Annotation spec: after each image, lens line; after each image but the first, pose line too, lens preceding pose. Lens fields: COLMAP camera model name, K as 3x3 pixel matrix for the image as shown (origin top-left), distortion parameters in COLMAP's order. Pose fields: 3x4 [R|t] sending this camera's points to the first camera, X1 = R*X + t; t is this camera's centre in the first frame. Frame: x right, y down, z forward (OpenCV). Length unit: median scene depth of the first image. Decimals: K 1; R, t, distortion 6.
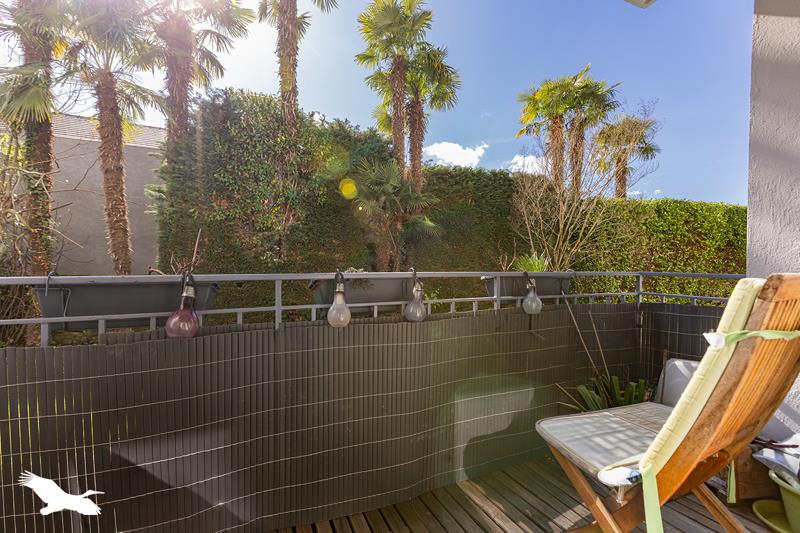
lens RADIAL K [[341.3, 0, 398.2], [0, 341.3, 272.9], [0, 0, 1]] dist [0.001015, 0.000046]
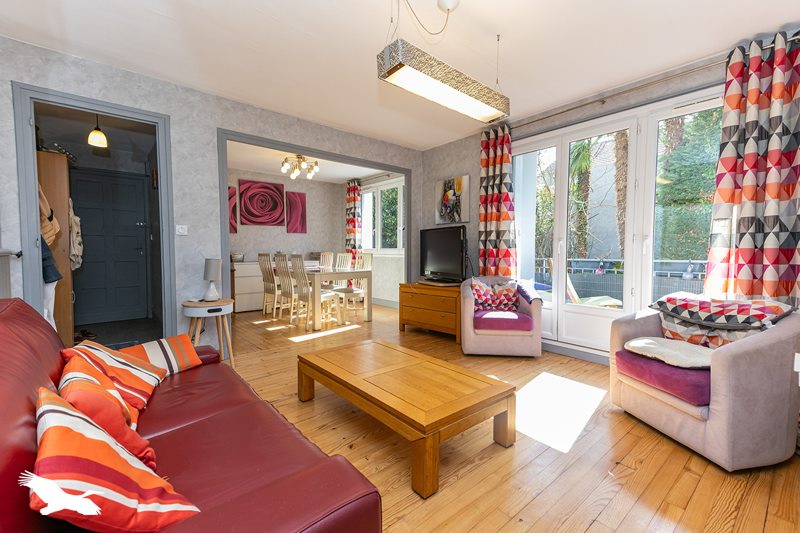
lens RADIAL K [[341.3, 0, 398.2], [0, 341.3, 272.9], [0, 0, 1]] dist [0.001015, 0.000046]
pose [[0.258613, 0.054654, -0.964434, 0.351789], [-0.016225, 0.998503, 0.052234, -0.000635], [0.965845, 0.002139, 0.259113, -0.309554]]
